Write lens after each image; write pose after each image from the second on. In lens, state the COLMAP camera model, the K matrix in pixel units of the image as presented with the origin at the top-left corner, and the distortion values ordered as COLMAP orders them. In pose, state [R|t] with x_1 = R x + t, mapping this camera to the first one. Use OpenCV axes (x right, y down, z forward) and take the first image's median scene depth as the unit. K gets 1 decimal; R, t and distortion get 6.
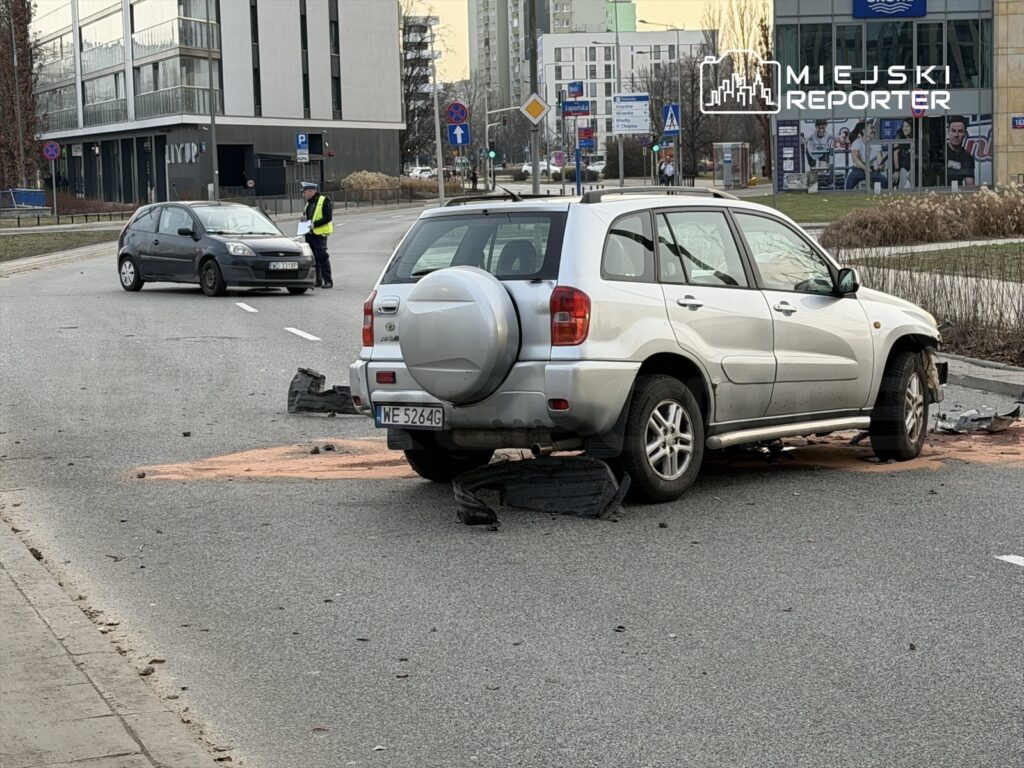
lens RADIAL K [[2341.2, 0, 511.4], [0, 2341.2, 385.6], [0, 0, 1]] dist [0.183289, 0.000000]
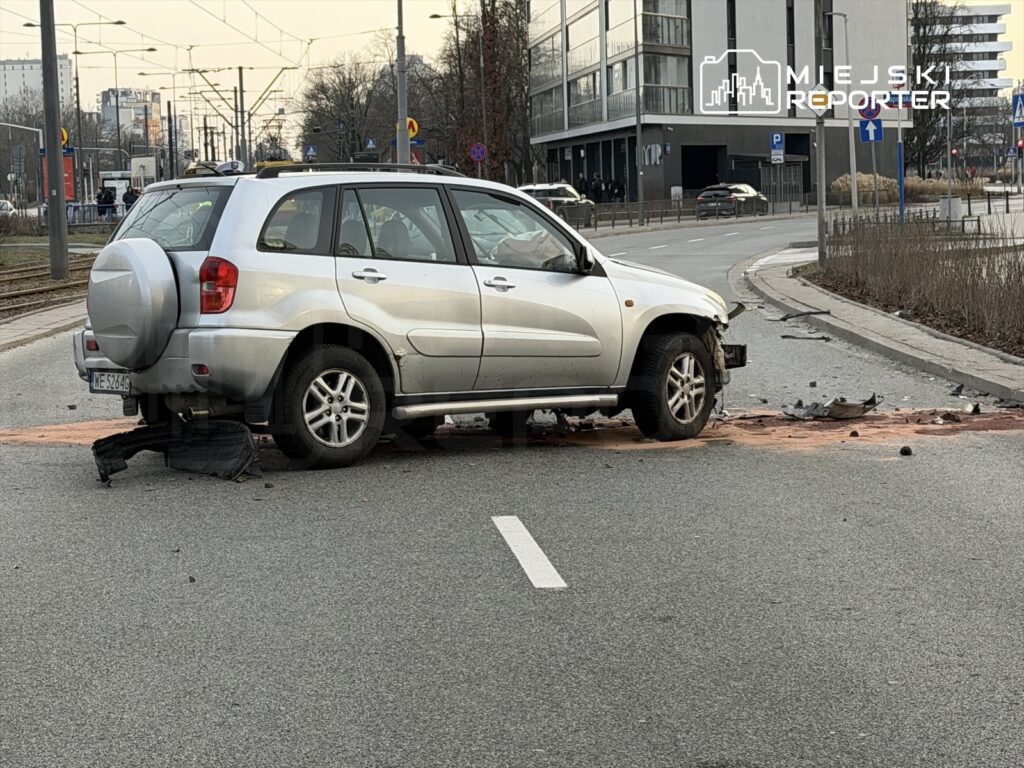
lens RADIAL K [[2525.3, 0, 512.6], [0, 2525.3, 383.7], [0, 0, 1]] dist [0.083217, 0.000000]
pose [[0.974215, 0.016339, -0.225030, 0.367311], [-0.018394, 0.999806, -0.007038, 0.017612], [0.224872, 0.010996, 0.974326, -0.059748]]
